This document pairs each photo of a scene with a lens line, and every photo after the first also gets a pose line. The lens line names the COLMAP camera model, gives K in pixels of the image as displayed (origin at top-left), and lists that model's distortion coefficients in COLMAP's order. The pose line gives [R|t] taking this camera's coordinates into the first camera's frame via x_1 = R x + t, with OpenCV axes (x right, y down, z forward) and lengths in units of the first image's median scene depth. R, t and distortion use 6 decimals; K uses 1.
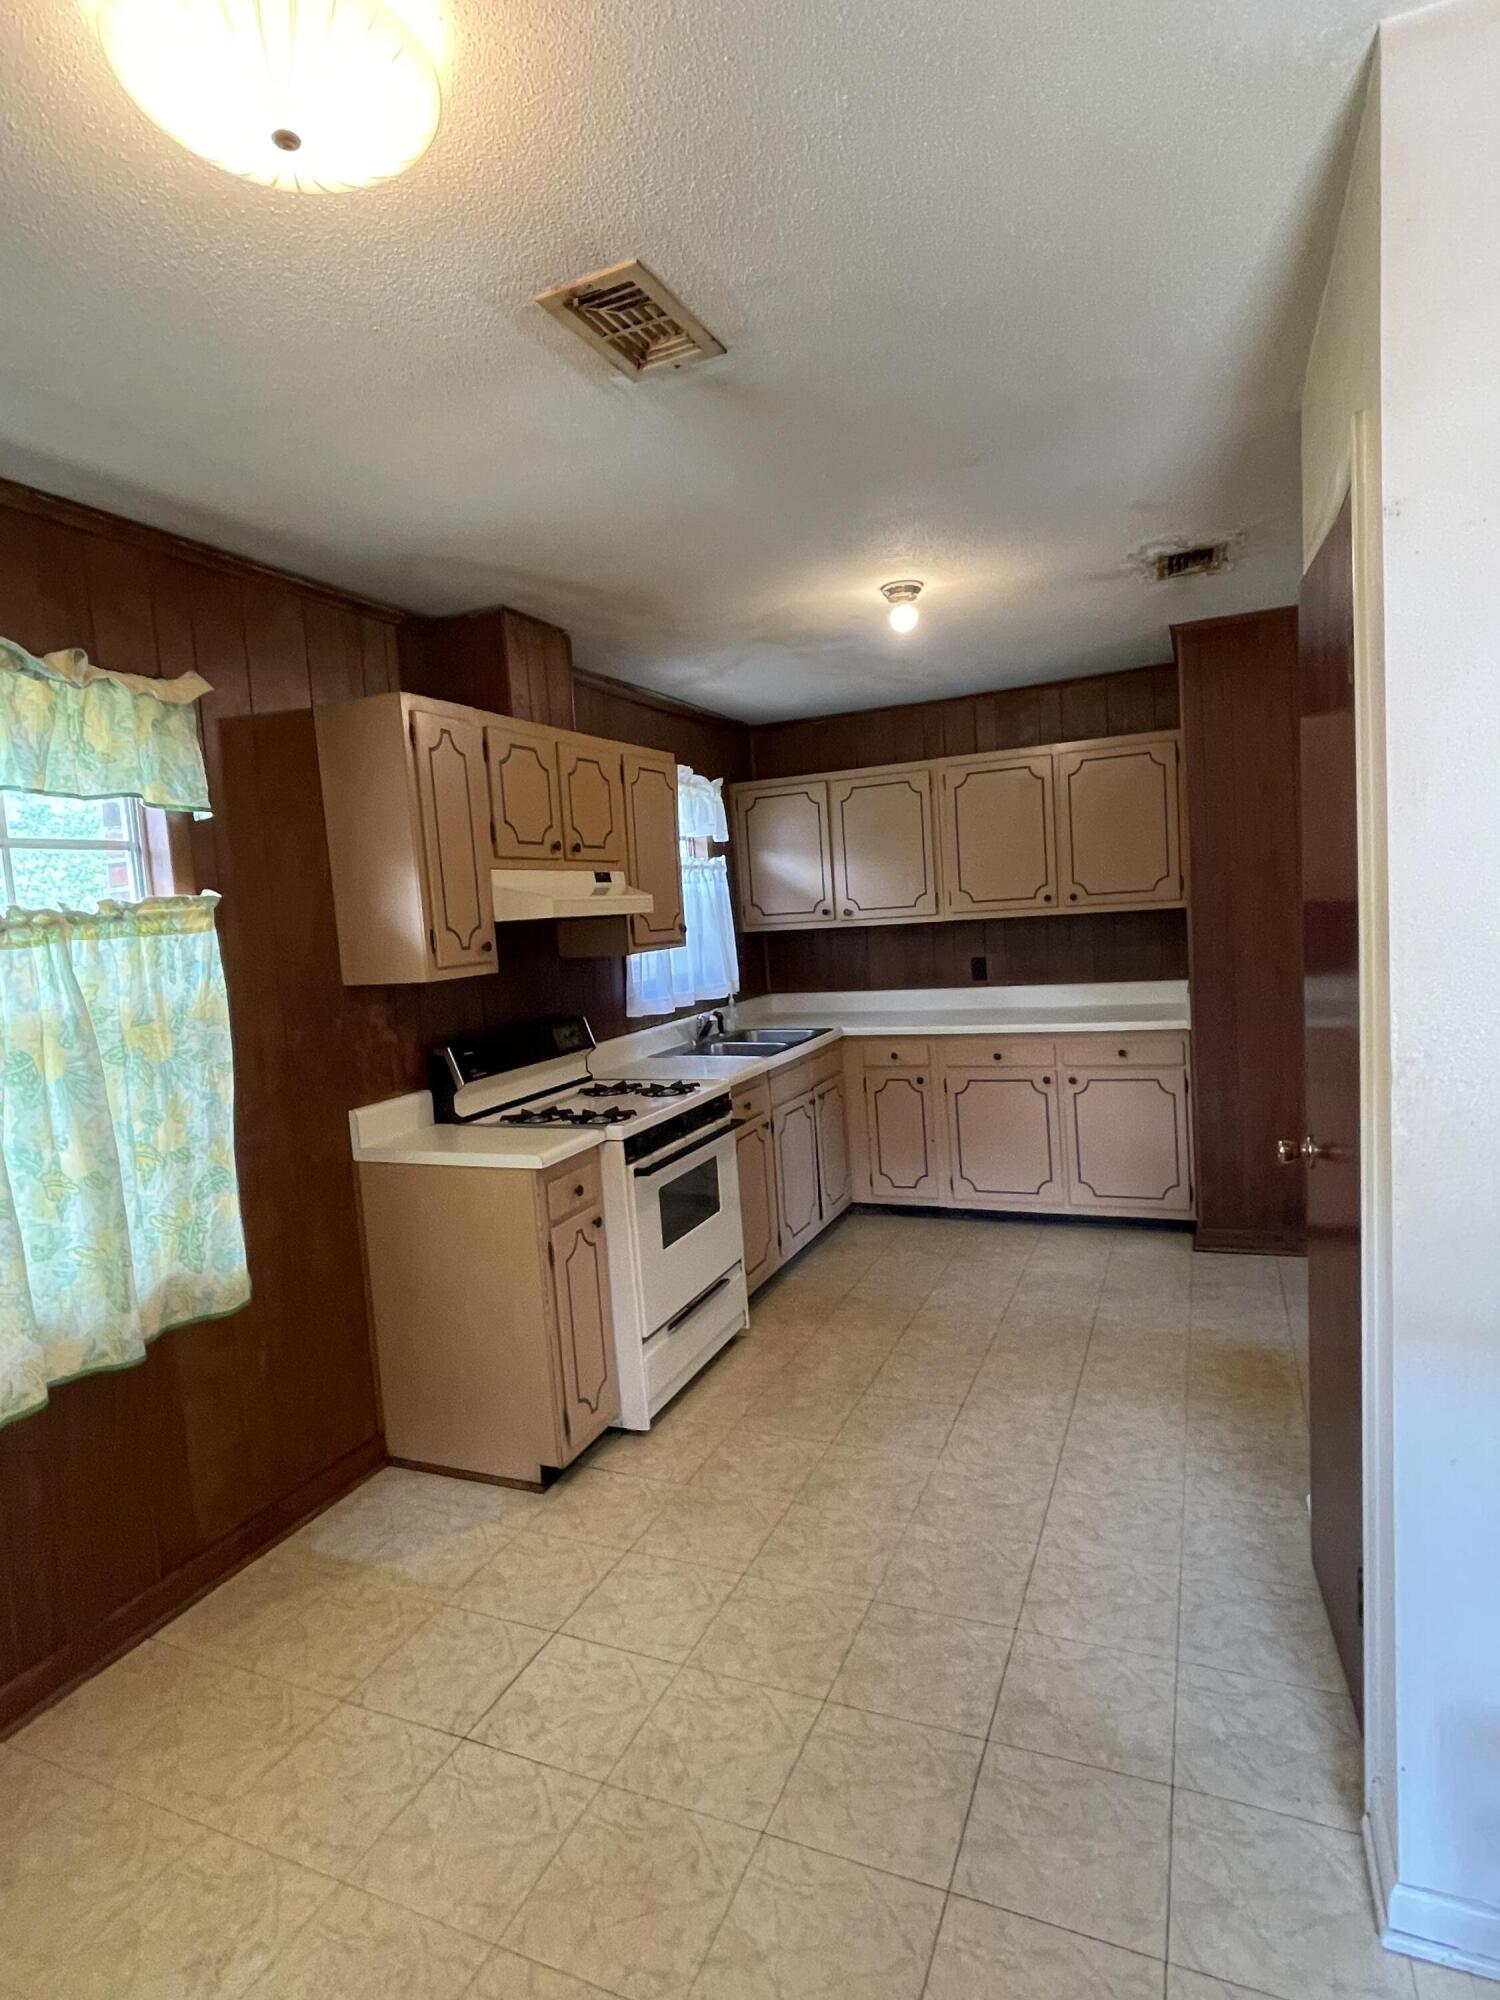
lens RADIAL K [[1052.7, 0, 742.2], [0, 1052.7, 1005.0], [0, 0, 1]] dist [-0.012868, 0.001039]
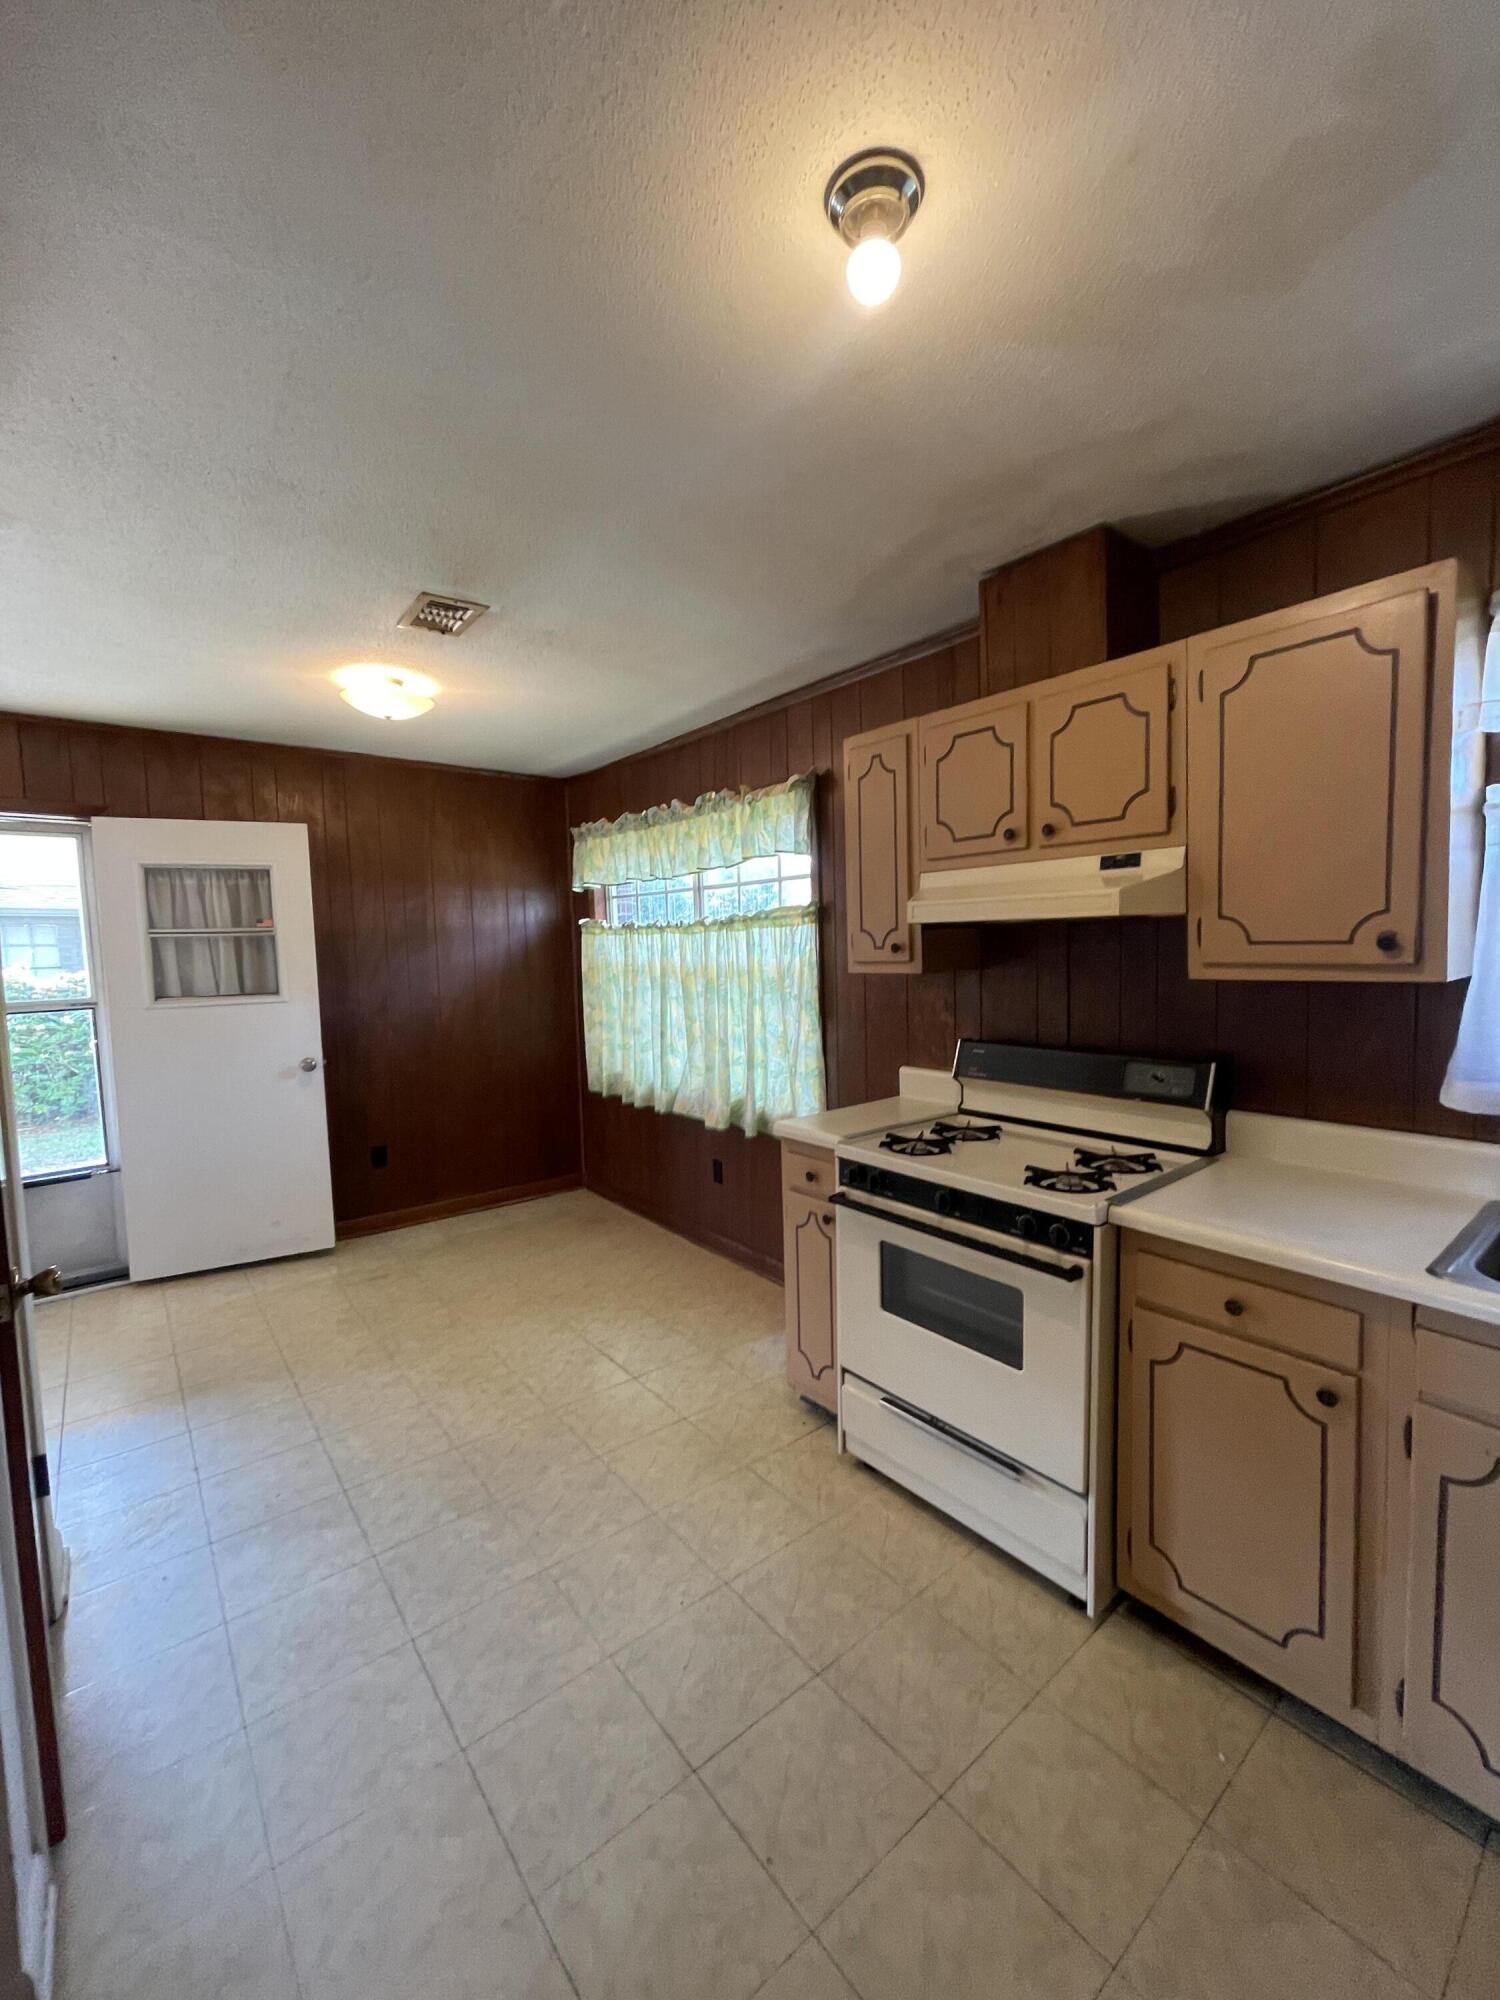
lens RADIAL K [[811.5, 0, 743.3], [0, 811.5, 1002.6], [0, 0, 1]] dist [0.001754, -0.000372]
pose [[-0.464388, 0.143991, -0.873848, 0.552242], [-0.022138, 0.984499, 0.173989, -0.138419], [0.885355, 0.100144, -0.454002, 1.217494]]
